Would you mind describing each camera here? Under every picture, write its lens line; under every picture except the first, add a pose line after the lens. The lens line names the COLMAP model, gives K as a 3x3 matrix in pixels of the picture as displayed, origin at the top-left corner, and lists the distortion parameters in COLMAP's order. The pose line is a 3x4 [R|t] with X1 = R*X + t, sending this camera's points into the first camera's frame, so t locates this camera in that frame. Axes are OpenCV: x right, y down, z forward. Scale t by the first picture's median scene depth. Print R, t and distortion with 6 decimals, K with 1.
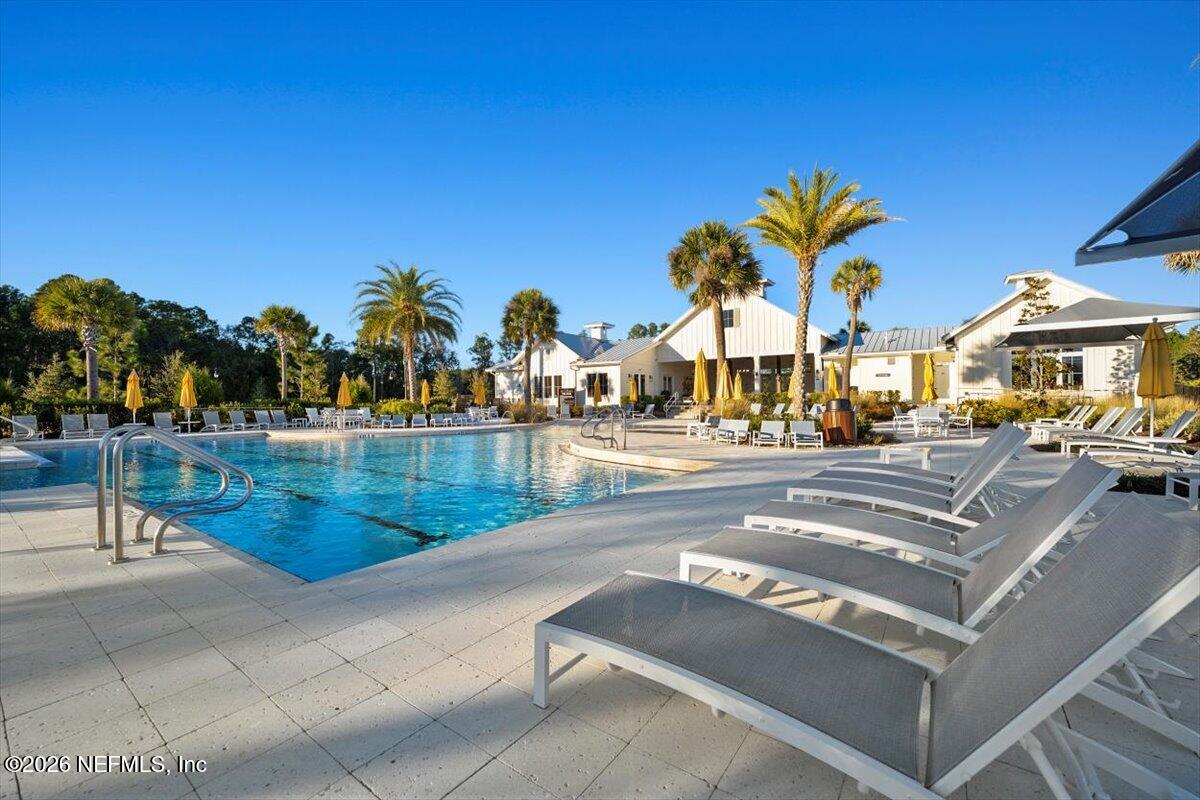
lens RADIAL K [[536.2, 0, 597.9], [0, 536.2, 394.9], [0, 0, 1]] dist [0.000673, 0.000400]
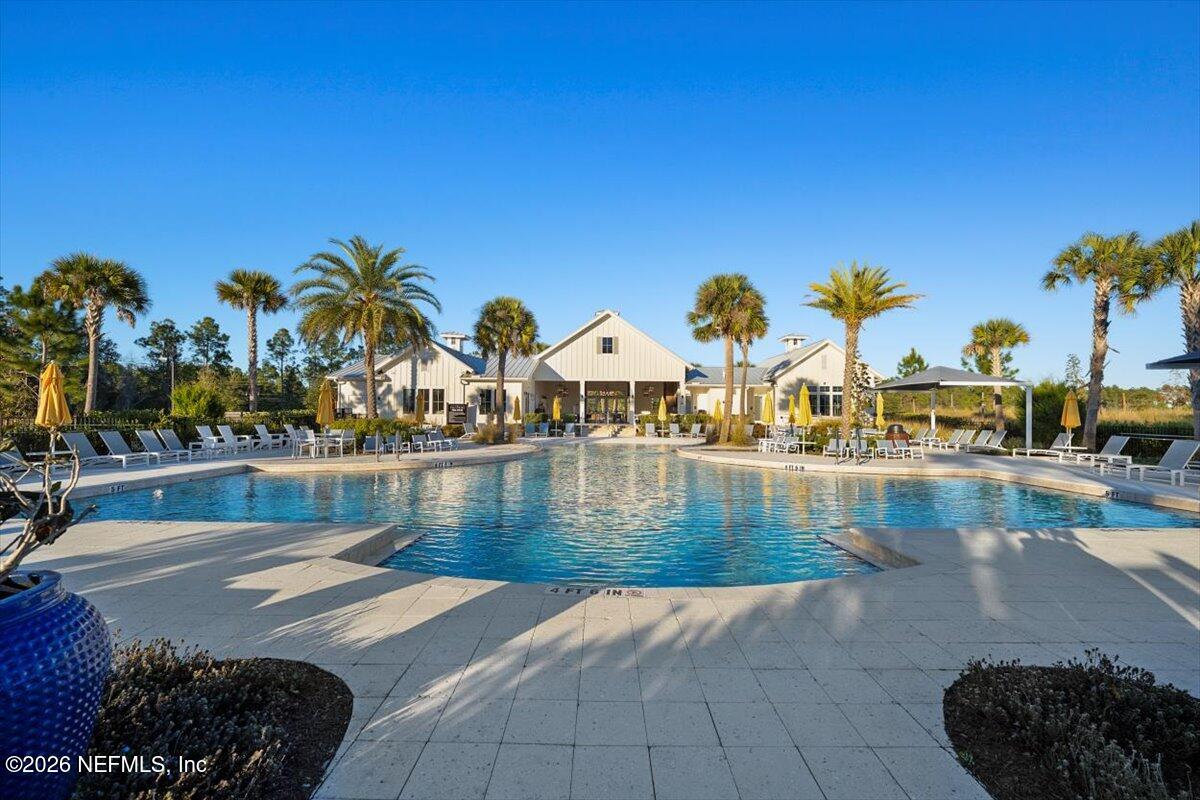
lens RADIAL K [[536.2, 0, 597.9], [0, 536.2, 394.9], [0, 0, 1]] dist [0.000673, 0.000400]
pose [[0.806966, 0.041321, 0.589151, -0.395831], [-0.025167, 0.999049, -0.035598, -0.001347], [-0.590062, 0.013899, 0.807238, 0.123890]]
